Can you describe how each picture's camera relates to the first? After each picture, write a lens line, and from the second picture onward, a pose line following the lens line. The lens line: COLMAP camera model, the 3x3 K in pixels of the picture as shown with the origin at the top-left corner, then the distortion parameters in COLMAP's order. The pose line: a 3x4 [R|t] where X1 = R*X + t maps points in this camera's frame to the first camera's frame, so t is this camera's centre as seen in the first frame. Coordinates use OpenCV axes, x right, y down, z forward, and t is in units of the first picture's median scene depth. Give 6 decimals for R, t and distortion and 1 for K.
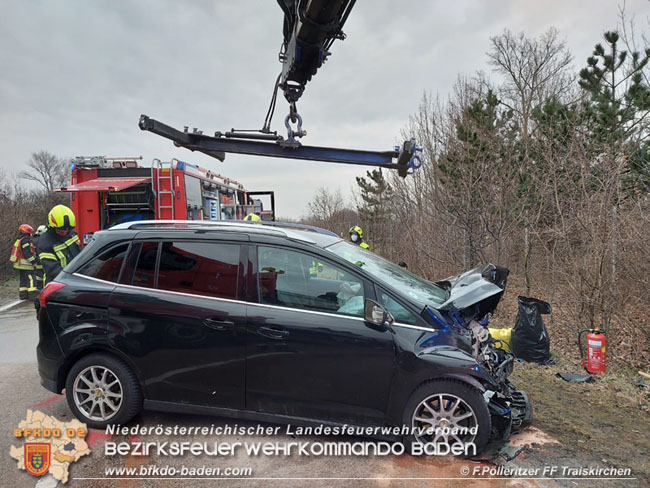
lens RADIAL K [[476.2, 0, 331.0], [0, 476.2, 241.3], [0, 0, 1]] dist [0.092046, -0.090488]
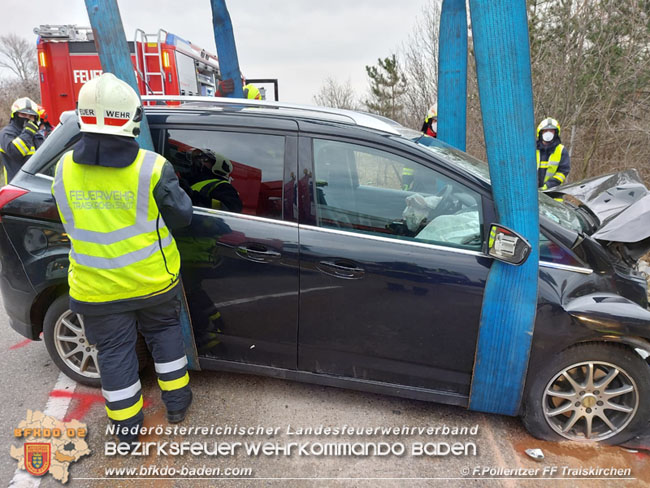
lens RADIAL K [[476.2, 0, 331.0], [0, 476.2, 241.3], [0, 0, 1]] dist [0.092046, -0.090488]
pose [[0.999761, 0.010125, 0.019370, -0.056482], [-0.013859, 0.978952, 0.203619, 0.005300], [-0.016901, -0.203839, 0.978859, 0.132456]]
